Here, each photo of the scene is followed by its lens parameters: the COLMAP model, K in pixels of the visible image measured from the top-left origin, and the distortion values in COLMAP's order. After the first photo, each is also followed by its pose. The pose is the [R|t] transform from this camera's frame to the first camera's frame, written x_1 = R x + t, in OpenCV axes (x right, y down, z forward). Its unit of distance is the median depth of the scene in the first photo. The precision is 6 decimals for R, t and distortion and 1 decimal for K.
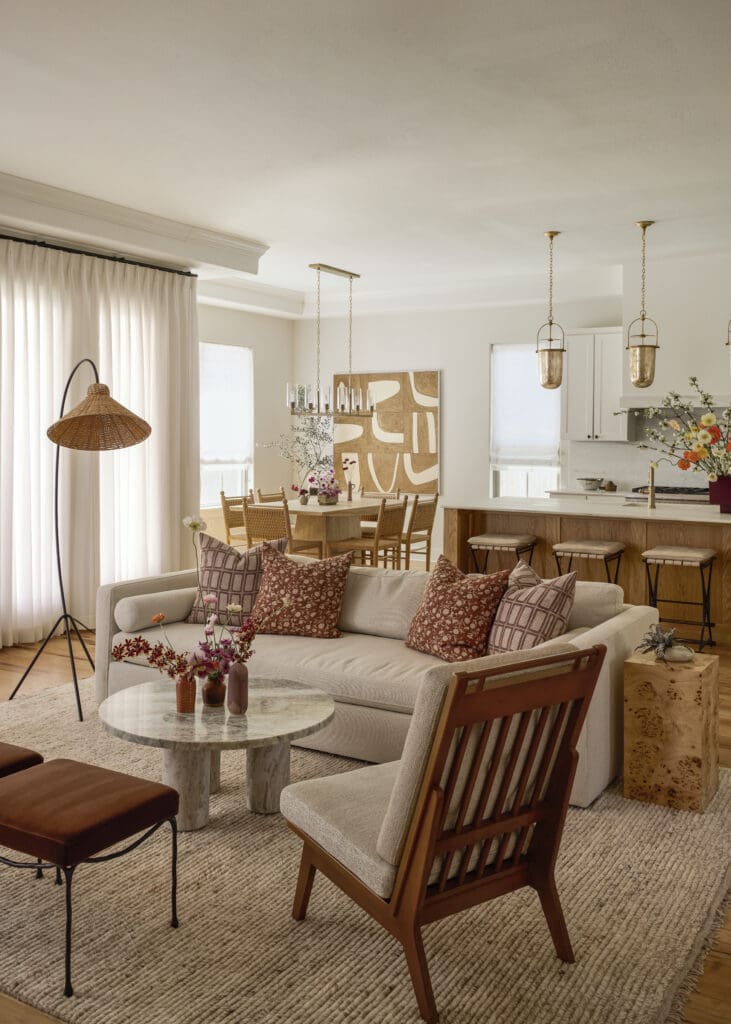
lens RADIAL K [[948.1, 0, 365.5], [0, 948.1, 512.0], [0, 0, 1]] dist [0.143297, -0.005018]
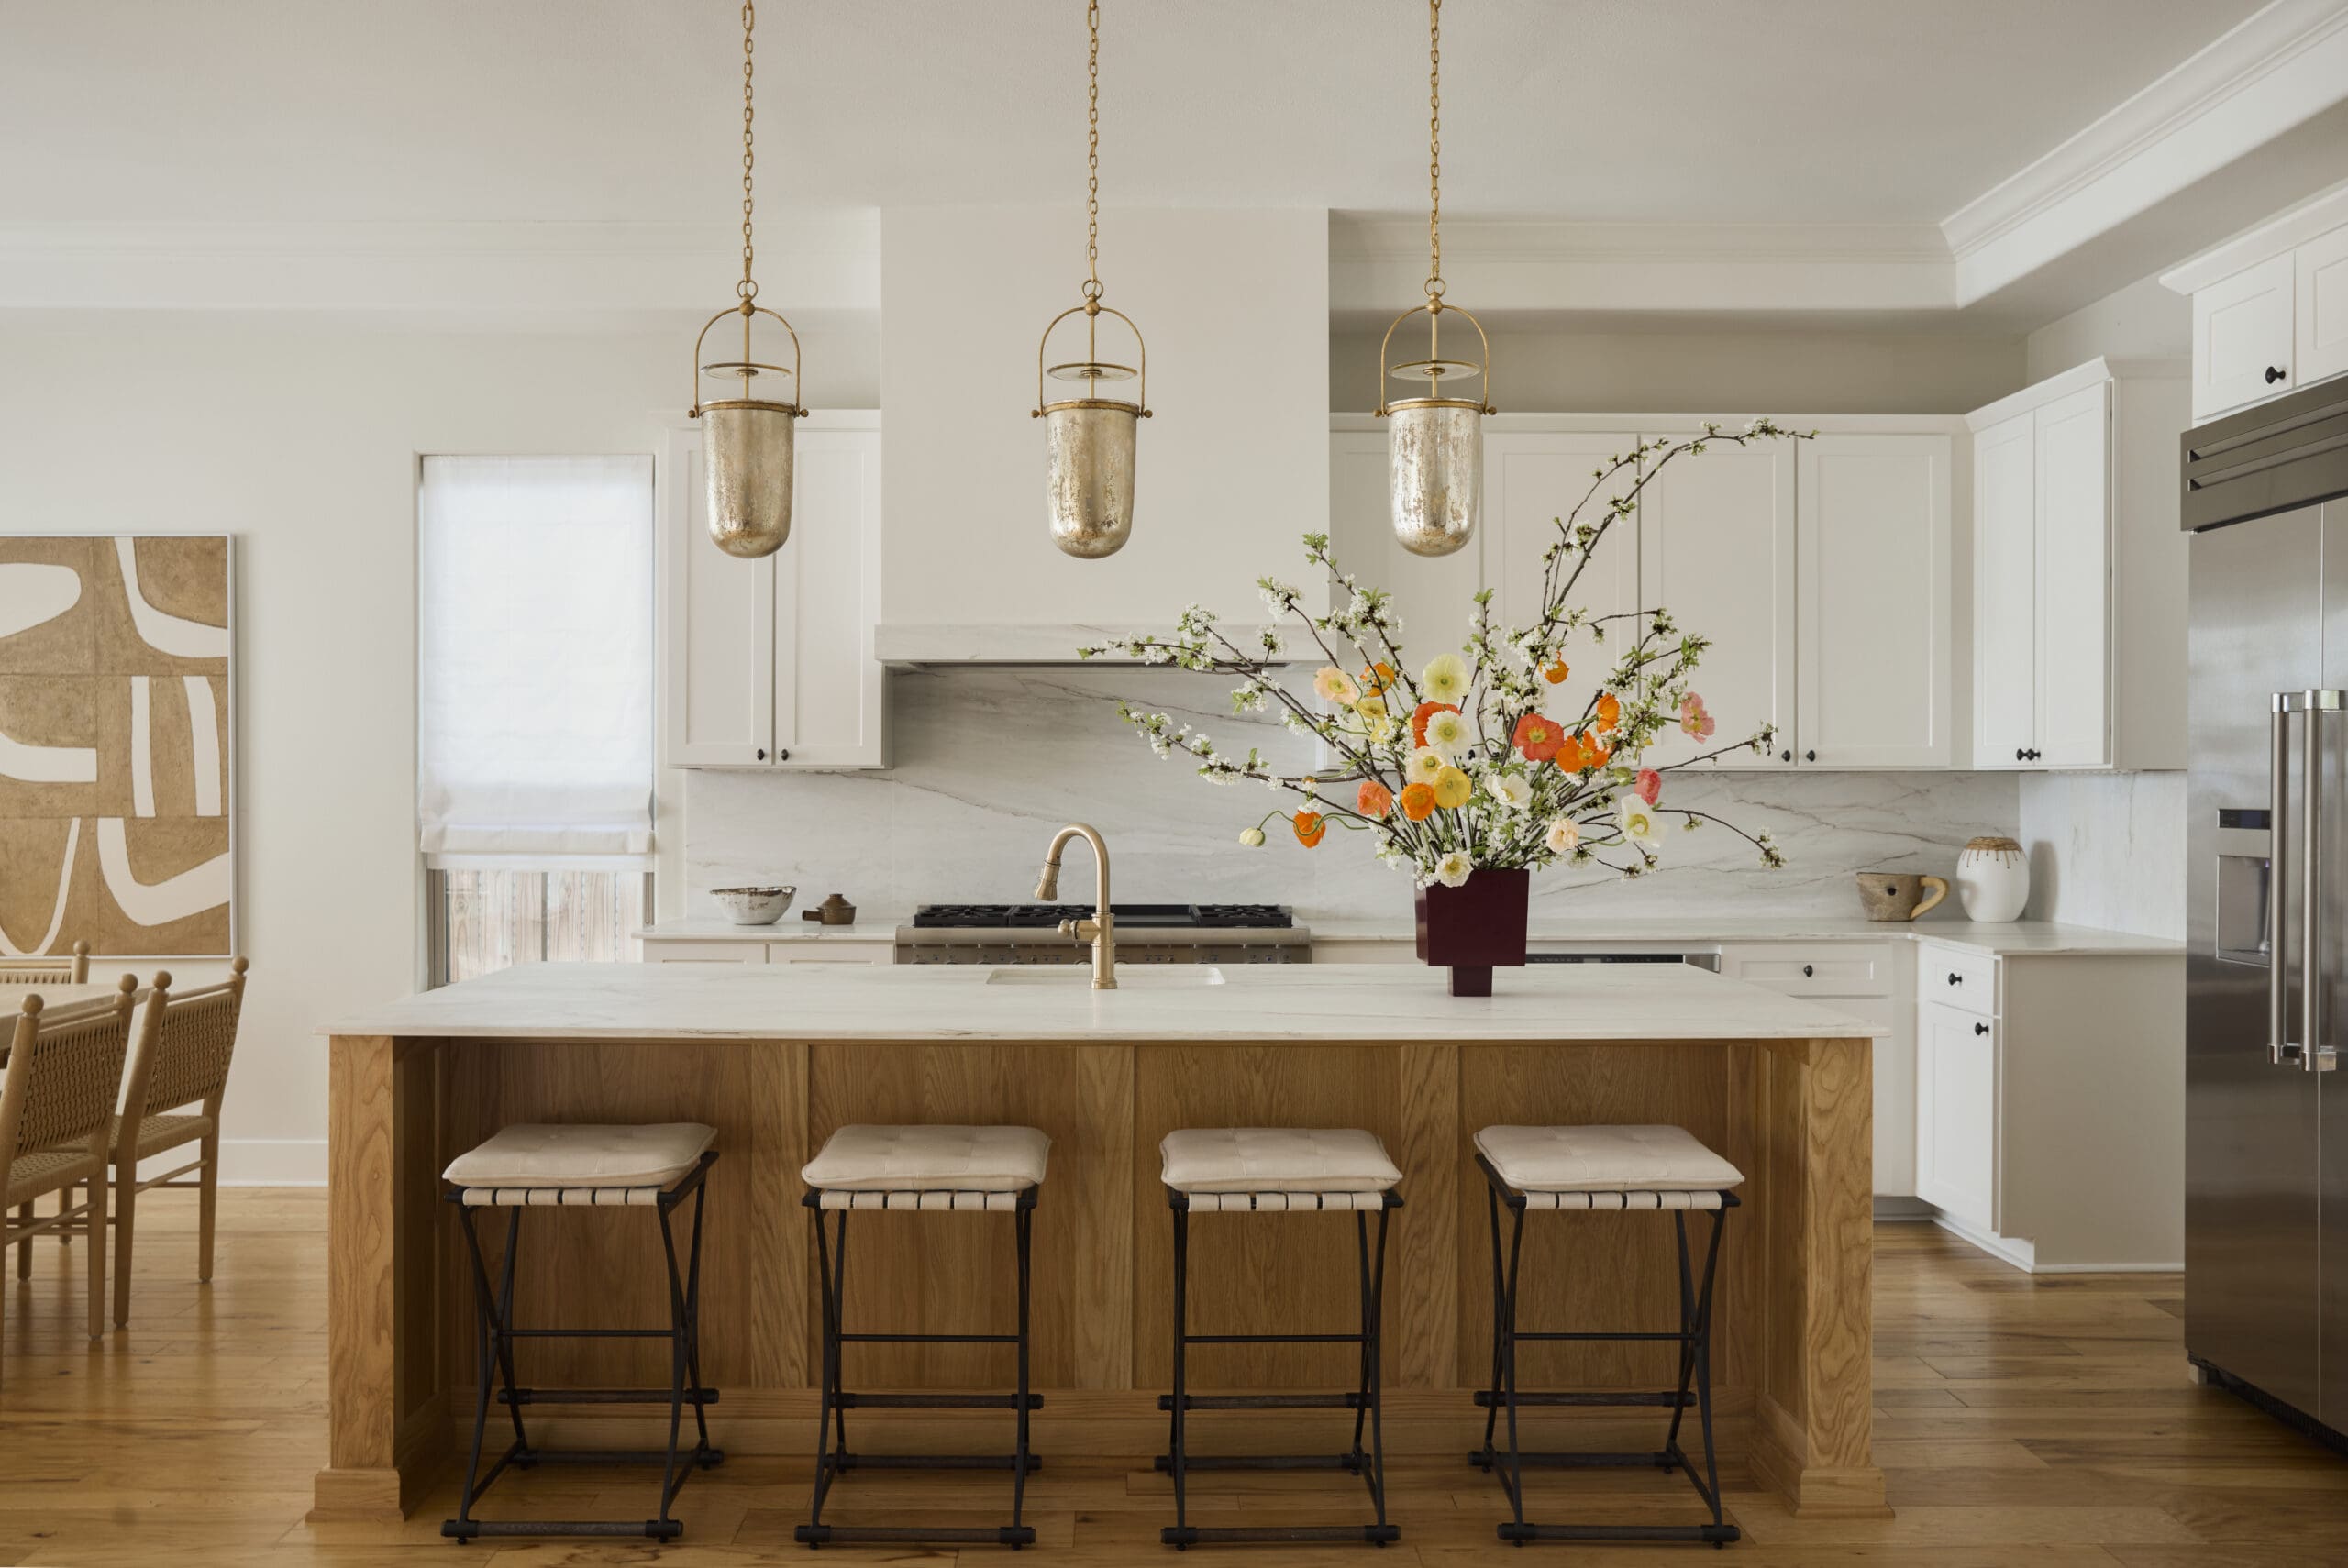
lens RADIAL K [[2072.3, 0, 1171.1], [0, 2072.3, 755.9], [0, 0, 1]] dist [0.004499, 0.002931]
pose [[0.862286, 0.001092, 0.506420, 0.003274], [0.047811, 0.995356, -0.083555, -0.014907], [-0.504160, 0.096261, 0.858229, 0.344037]]
